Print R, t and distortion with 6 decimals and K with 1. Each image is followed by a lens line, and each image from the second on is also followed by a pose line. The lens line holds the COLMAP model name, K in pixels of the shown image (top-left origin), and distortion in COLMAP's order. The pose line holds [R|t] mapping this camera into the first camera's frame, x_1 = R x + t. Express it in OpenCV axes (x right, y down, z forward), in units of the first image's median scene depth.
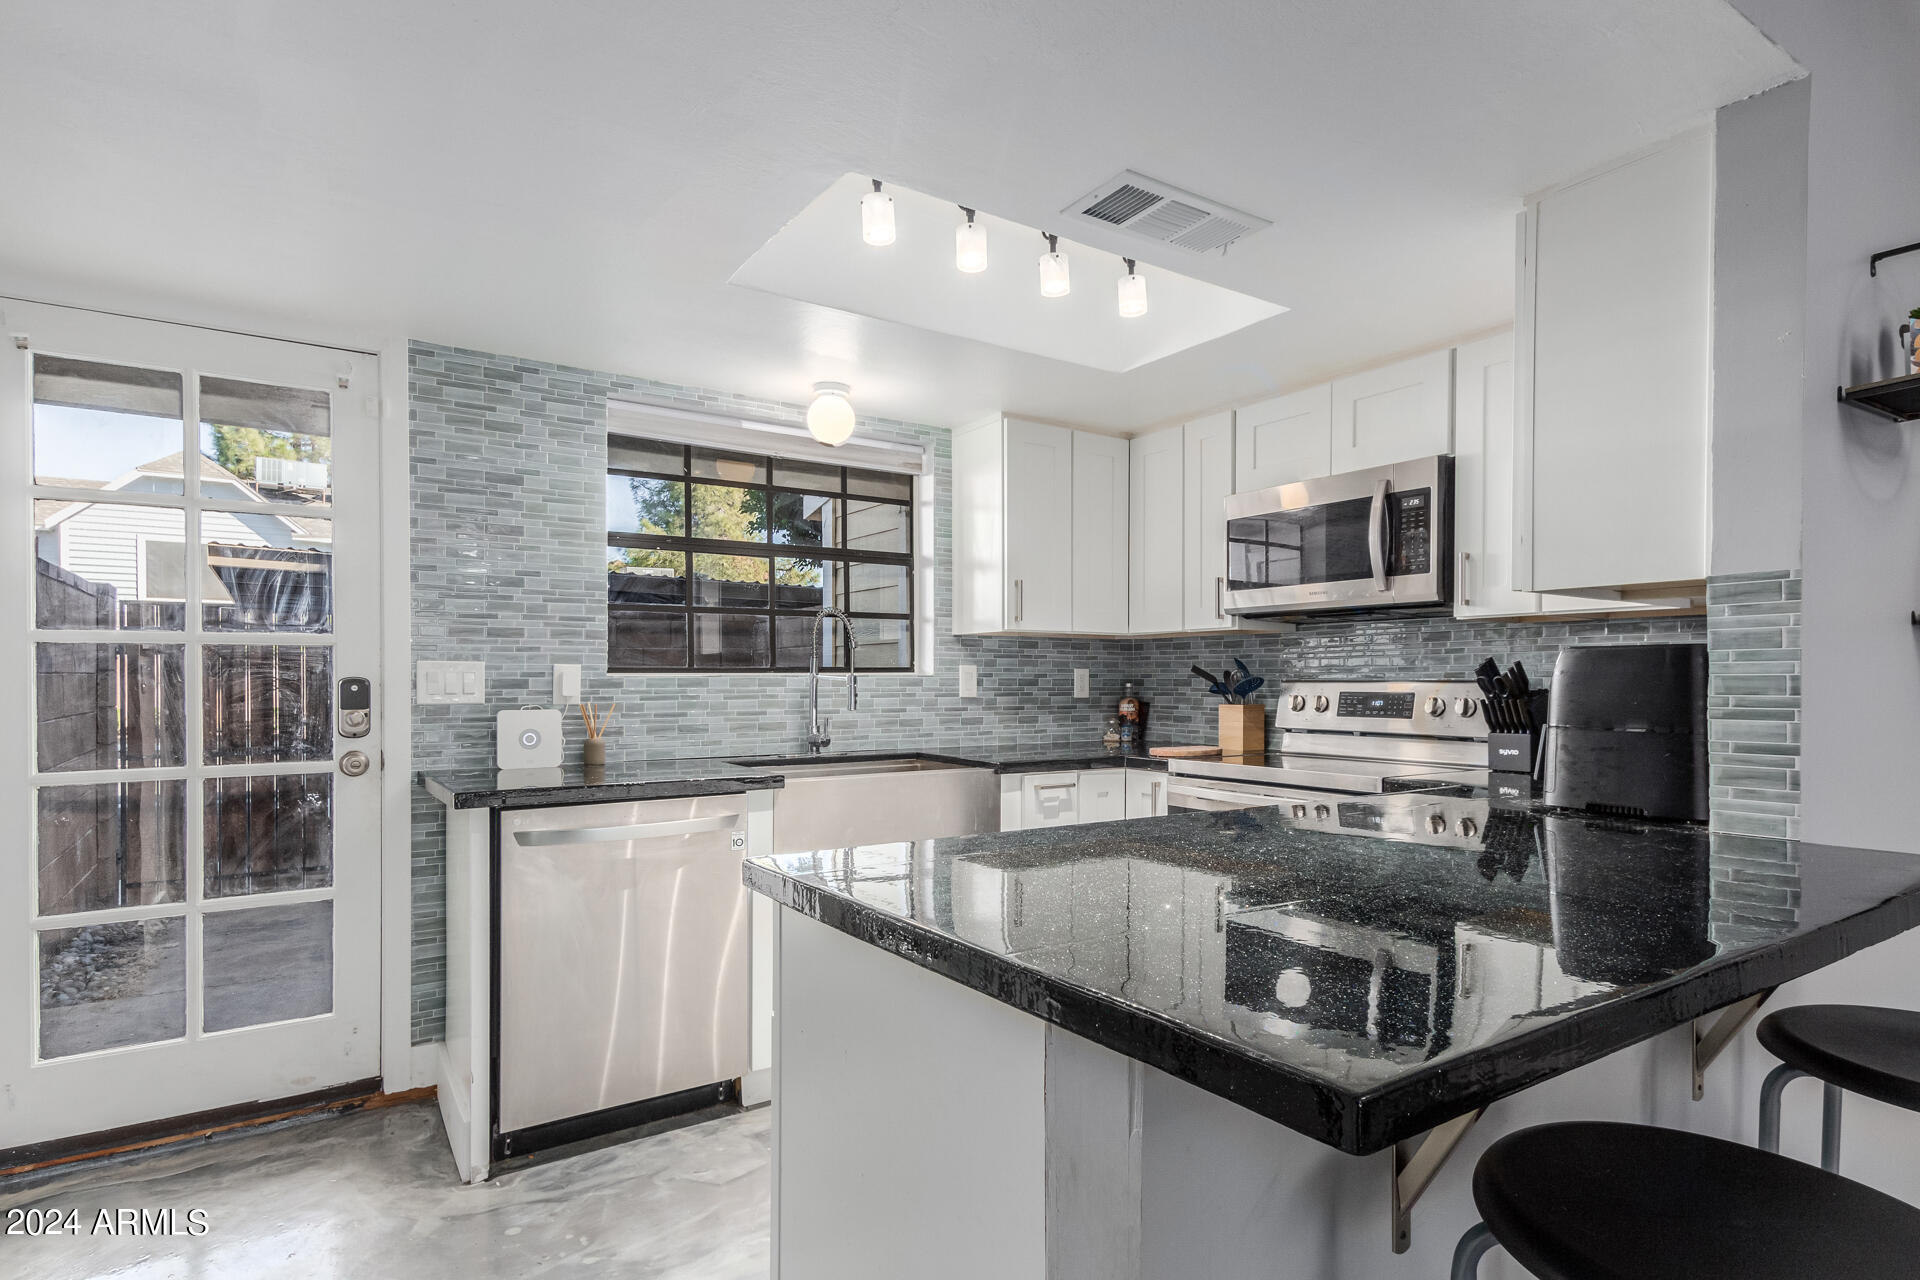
lens RADIAL K [[993.0, 0, 968.2], [0, 993.0, 679.5], [0, 0, 1]] dist [0.030278, 0.000506]
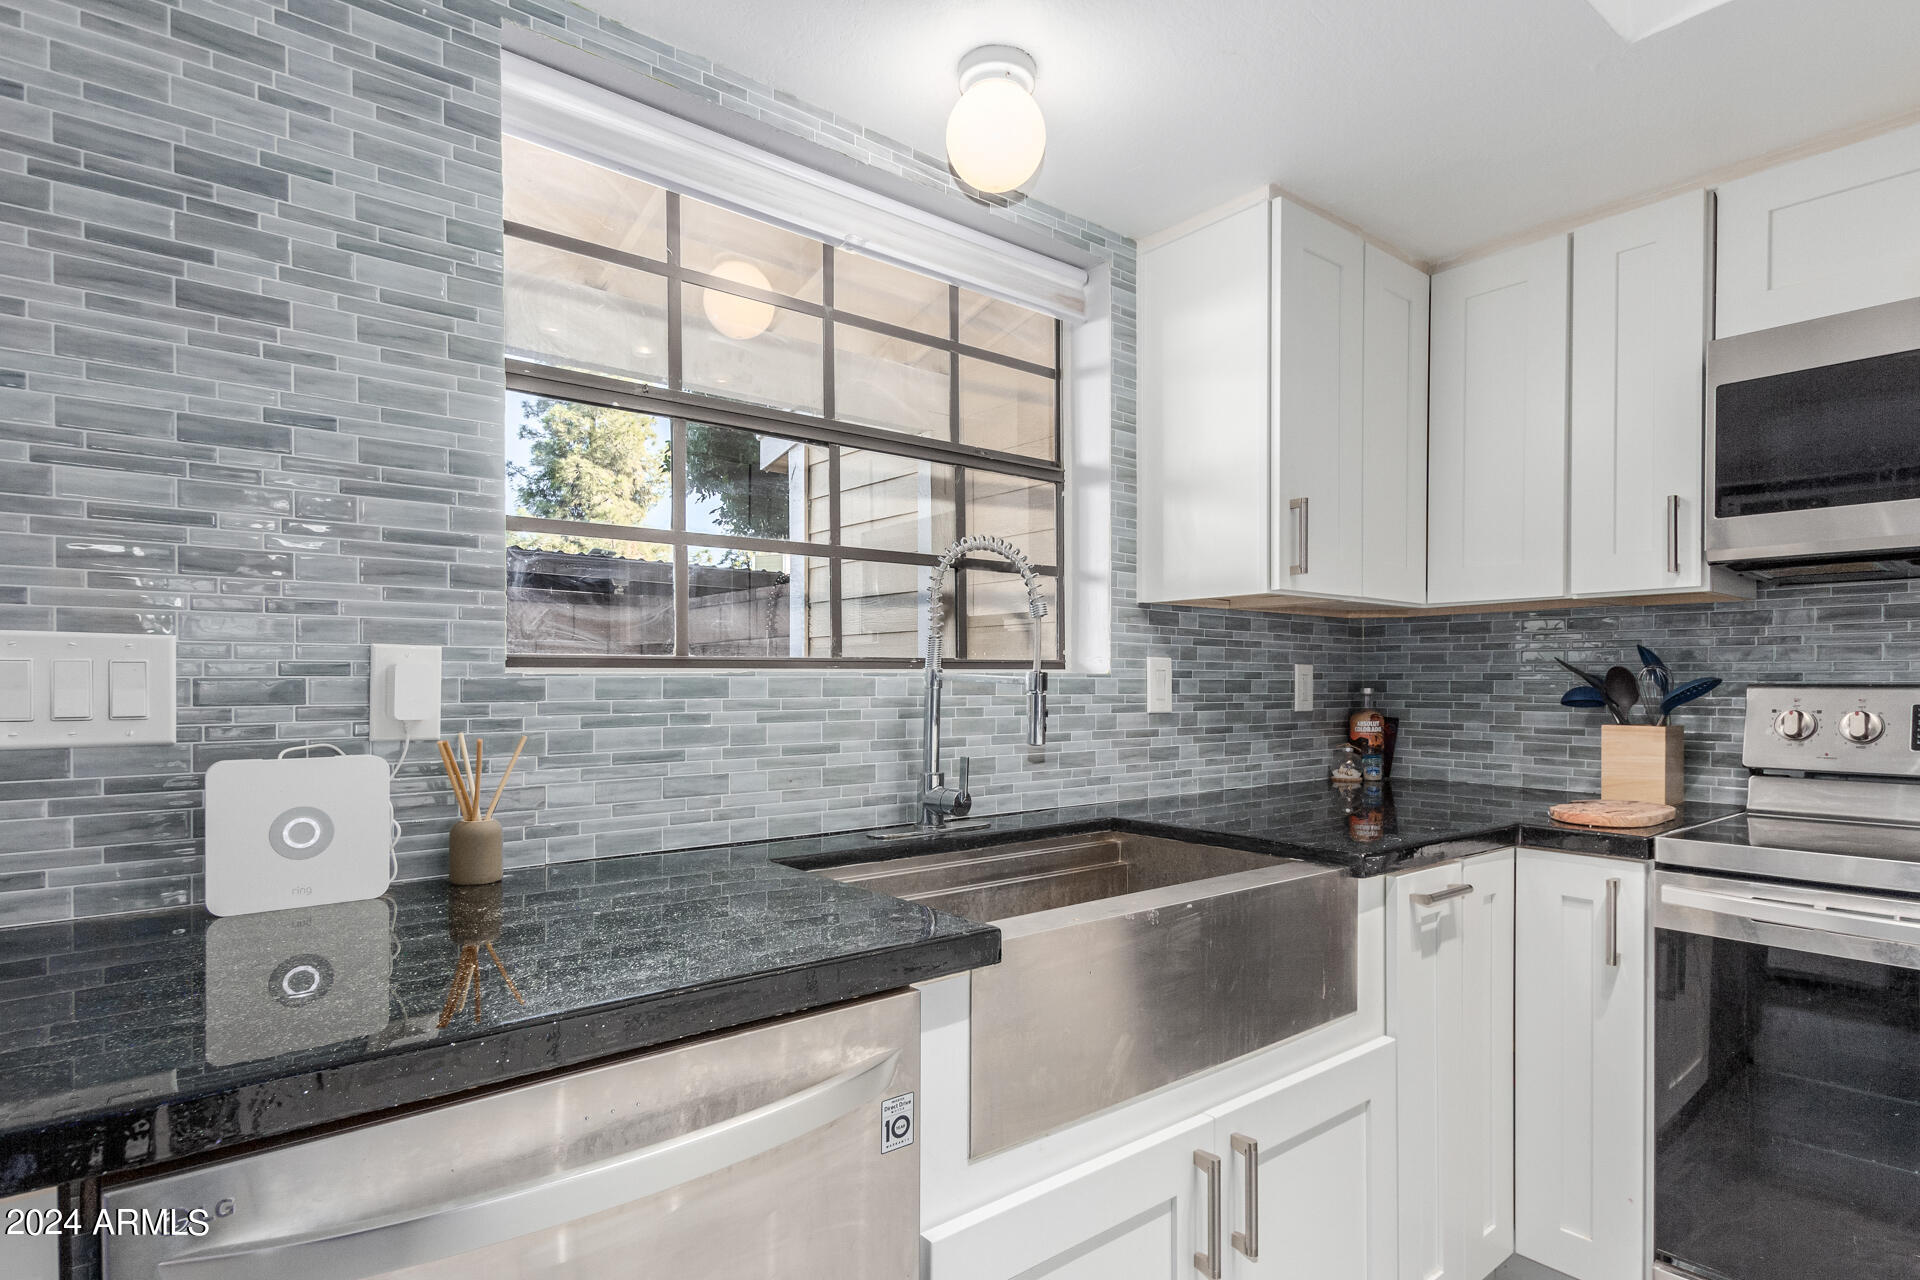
lens RADIAL K [[1014.6, 0, 1006.4], [0, 1014.6, 688.2], [0, 0, 1]] dist [0.021593, -0.000283]
pose [[0.991824, 0.000517, 0.127611, -0.184460], [-0.001455, 0.999973, 0.007260, -0.000442], [-0.127604, -0.007386, 0.991798, 0.483164]]
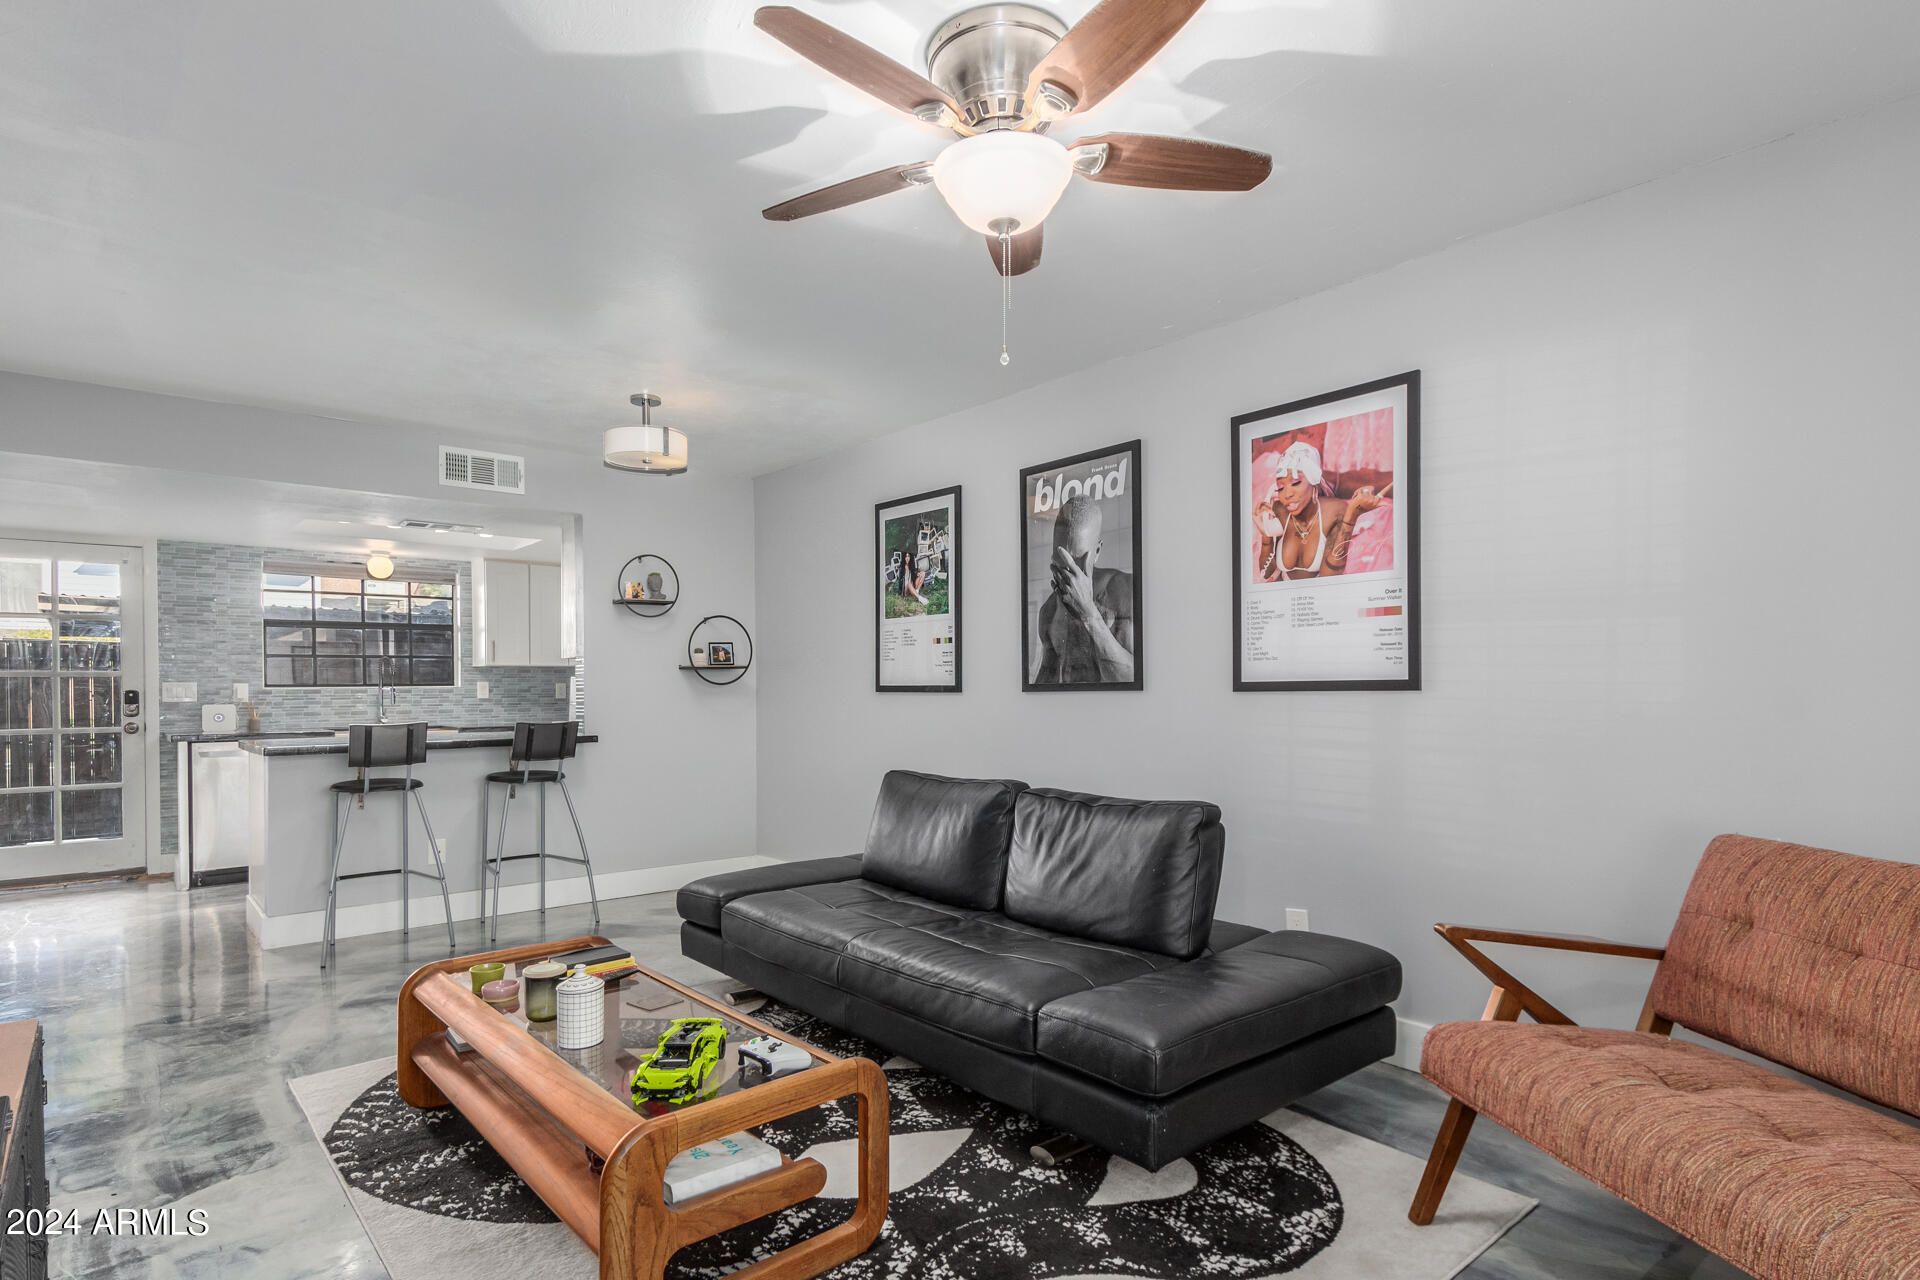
lens RADIAL K [[1009.0, 0, 970.0], [0, 1009.0, 690.1], [0, 0, 1]] dist [0.020180, -0.001156]
pose [[0.993875, -0.006686, 0.110305, 0.823480], [0.006443, 0.999976, 0.002554, 0.003065], [-0.110319, -0.001827, 0.993895, -1.216651]]
